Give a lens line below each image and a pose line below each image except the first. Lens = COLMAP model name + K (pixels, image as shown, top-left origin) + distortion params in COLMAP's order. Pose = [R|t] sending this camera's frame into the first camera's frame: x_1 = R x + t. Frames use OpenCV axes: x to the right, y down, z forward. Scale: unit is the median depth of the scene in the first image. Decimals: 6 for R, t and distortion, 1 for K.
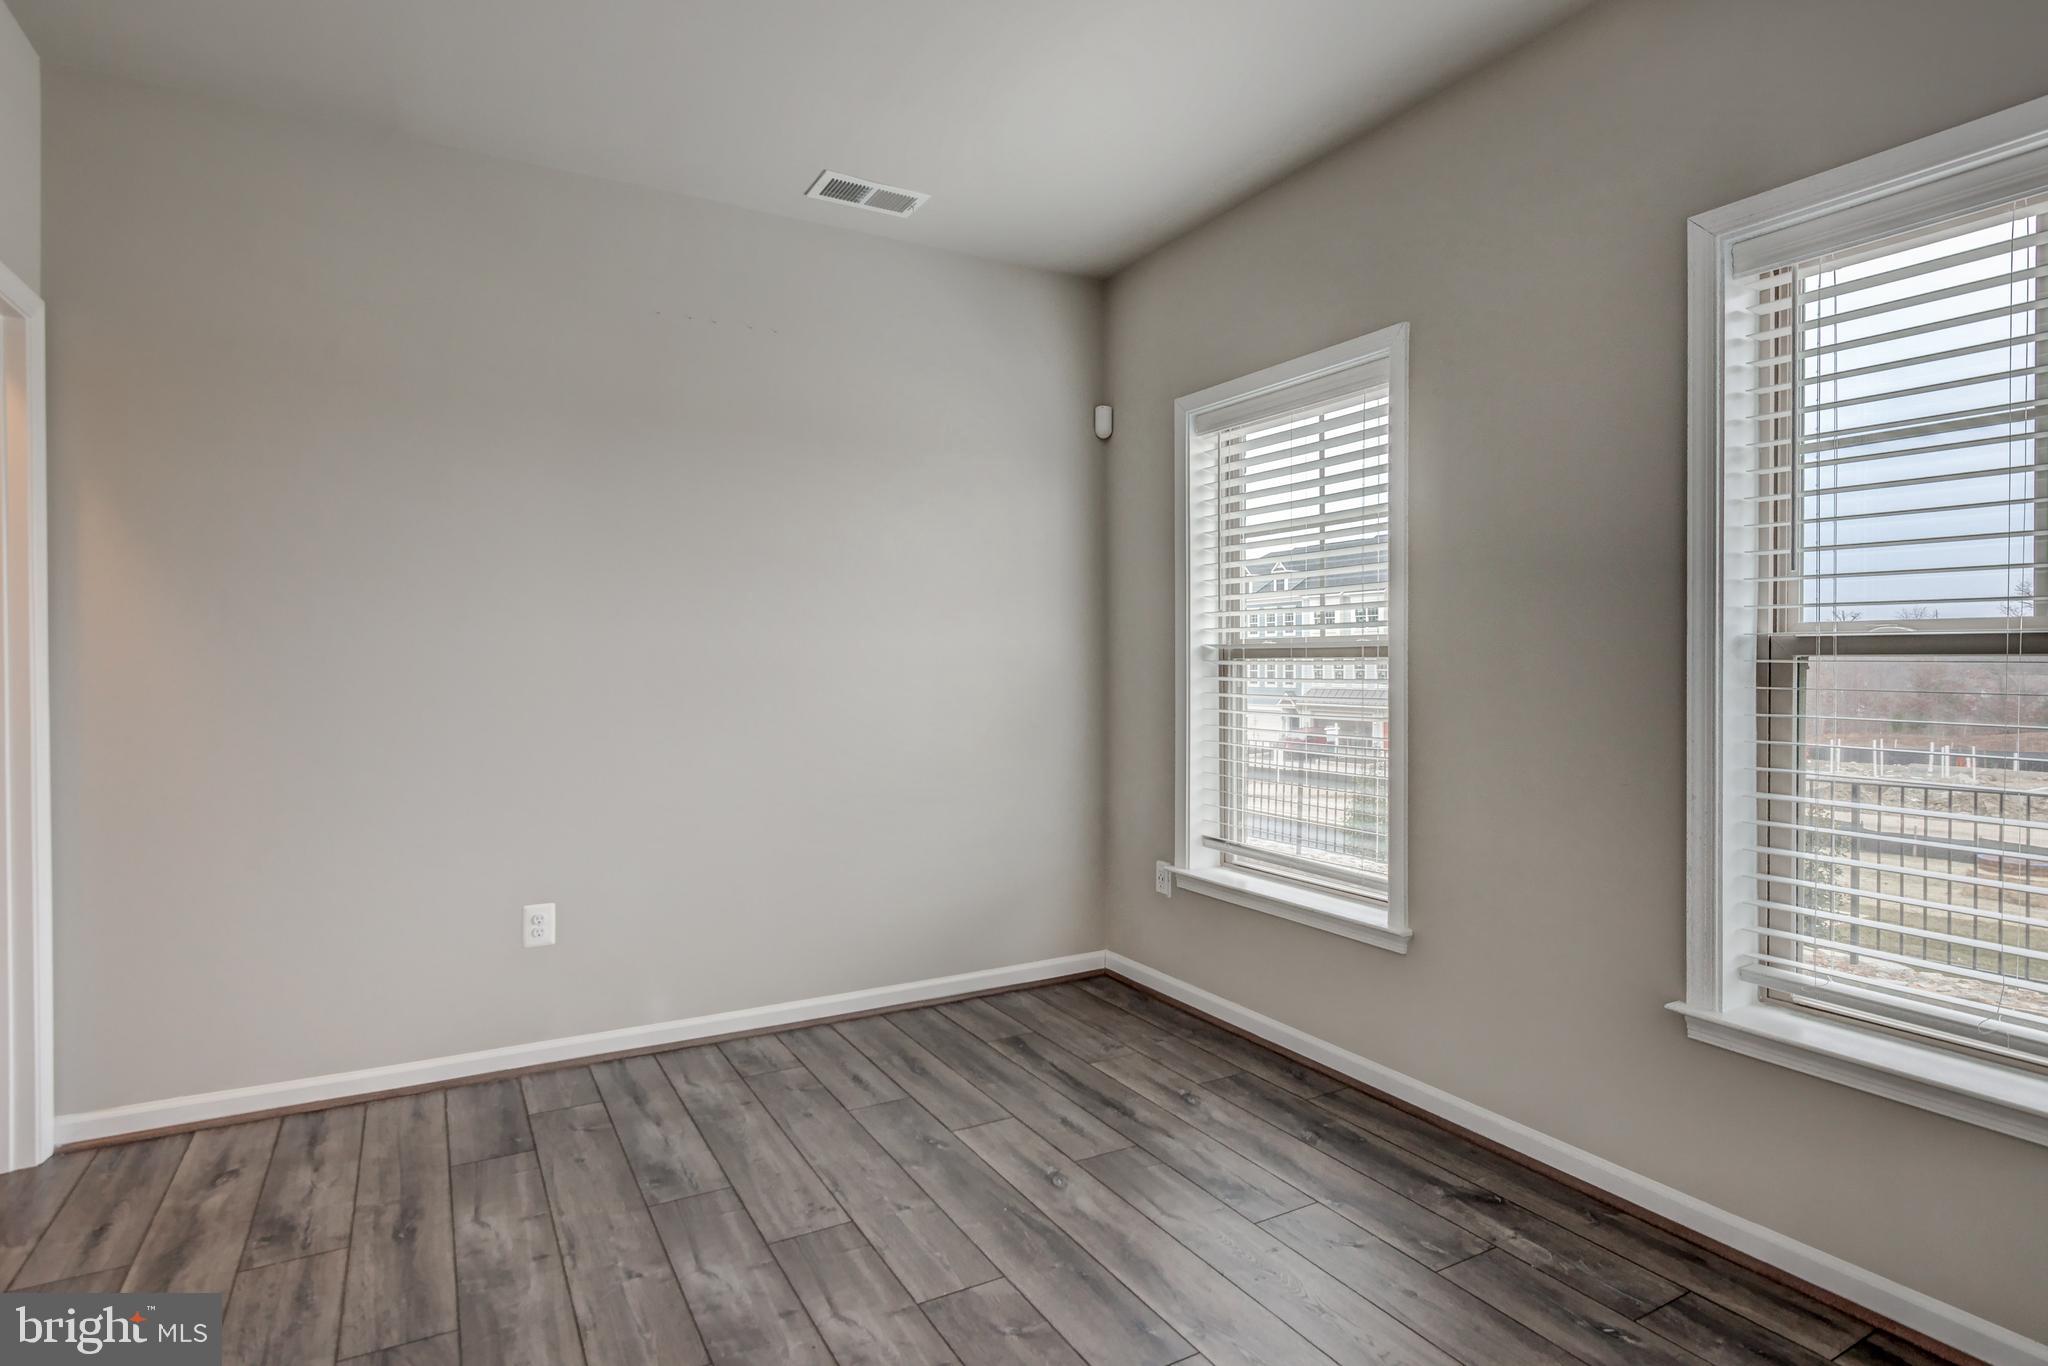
lens RADIAL K [[1027.7, 0, 1024.0], [0, 1027.7, 683.0], [0, 0, 1]] dist [0.003444, -0.000277]
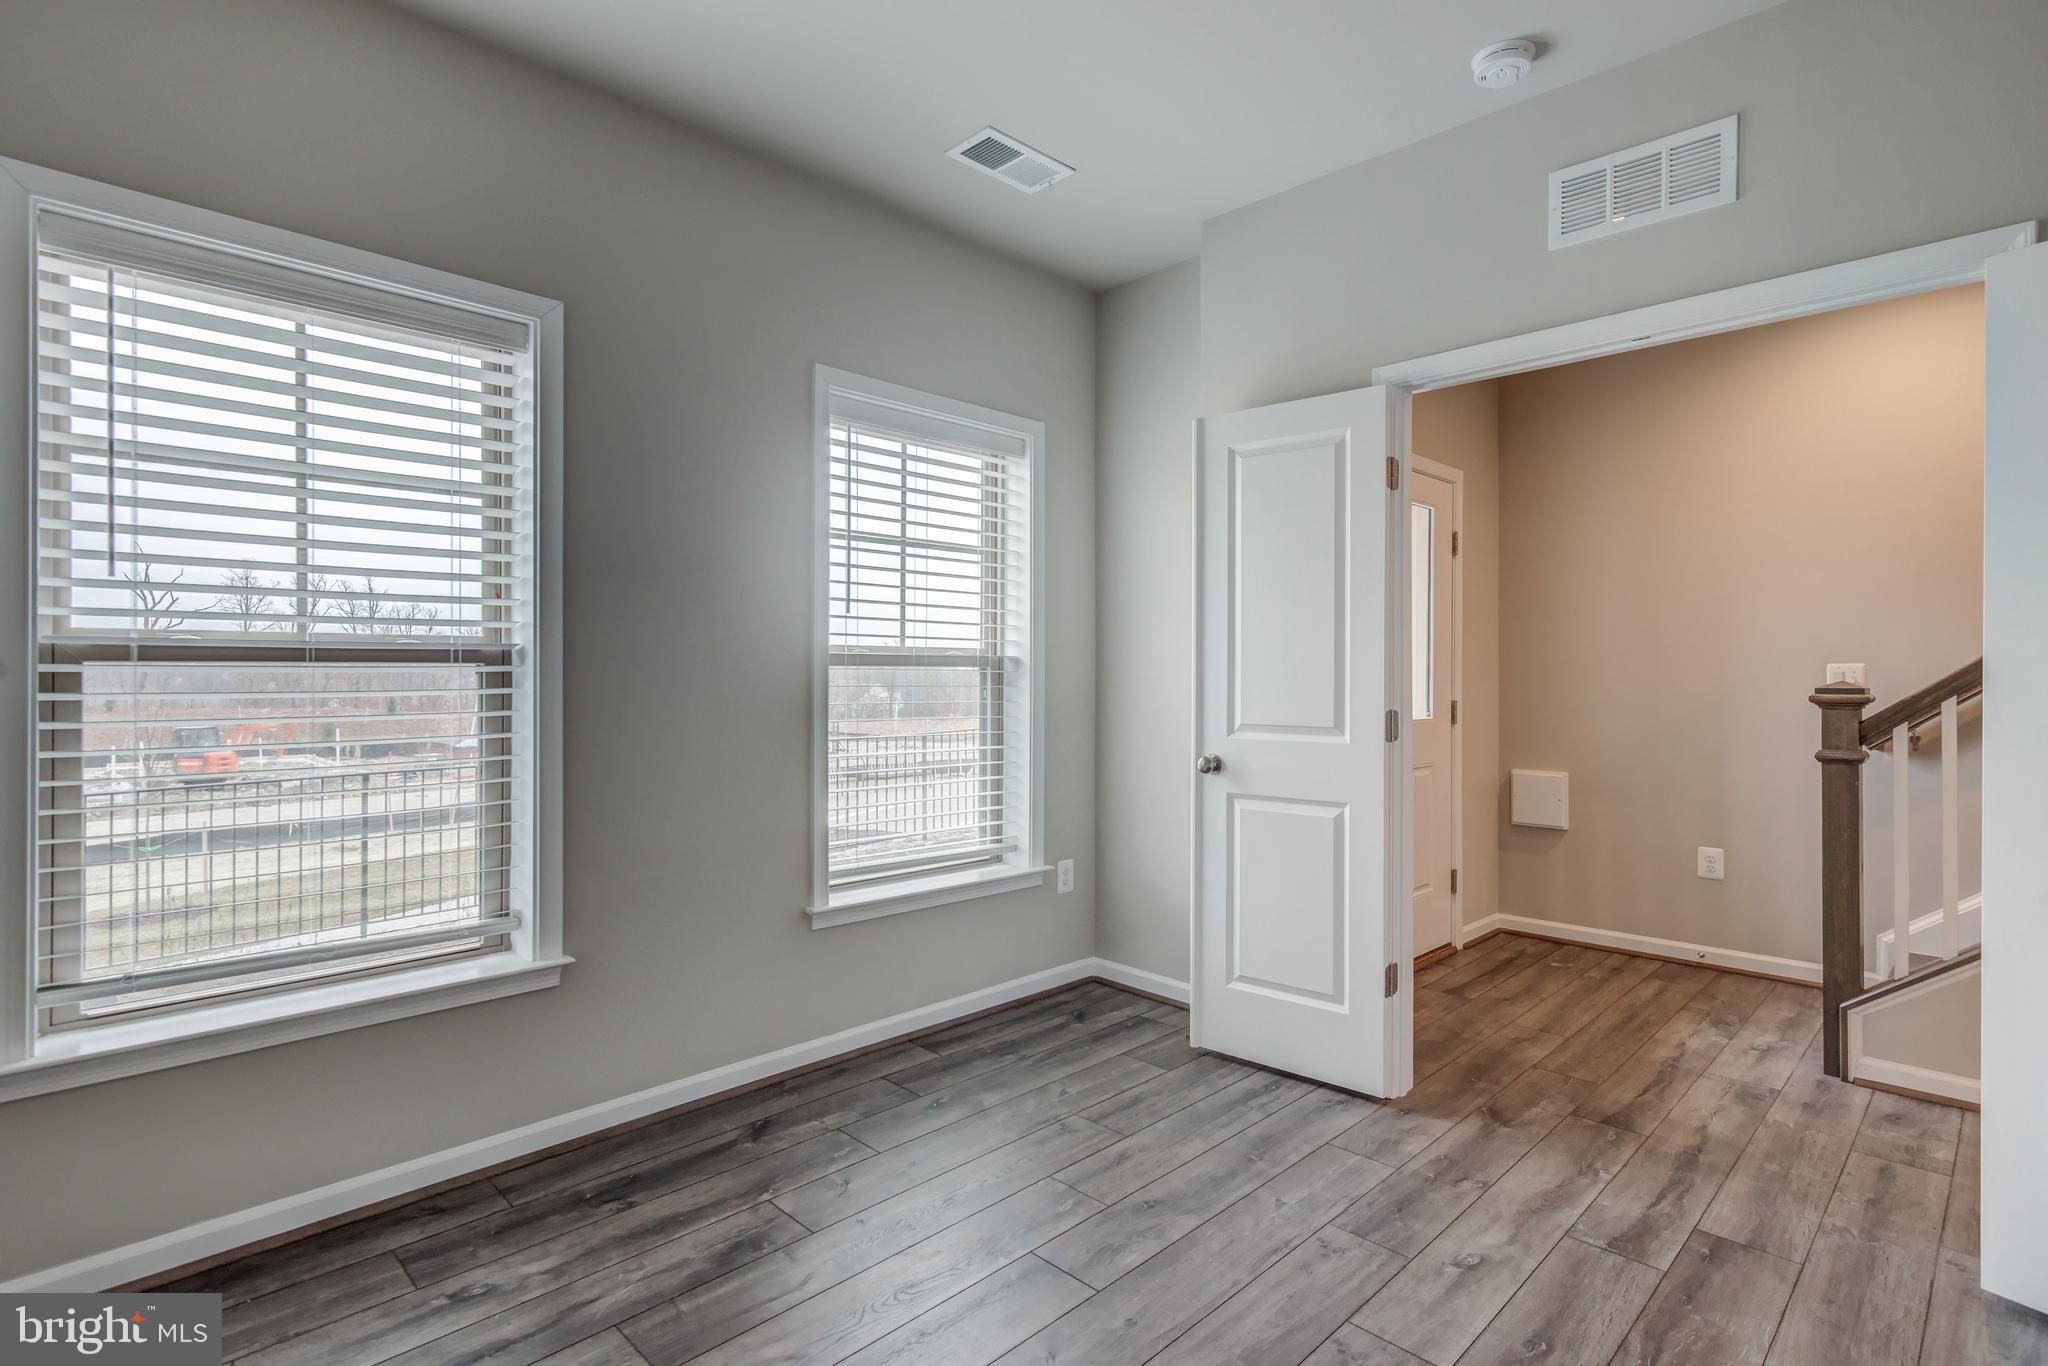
lens RADIAL K [[973.1, 0, 1024.0], [0, 973.1, 683.0], [0, 0, 1]] dist [0.000172, 0.000031]
pose [[-0.229390, -0.014476, 0.973227, -0.579424], [0.020103, 0.999606, 0.019606, -0.016528], [-0.973127, 0.024062, -0.229008, 0.796216]]
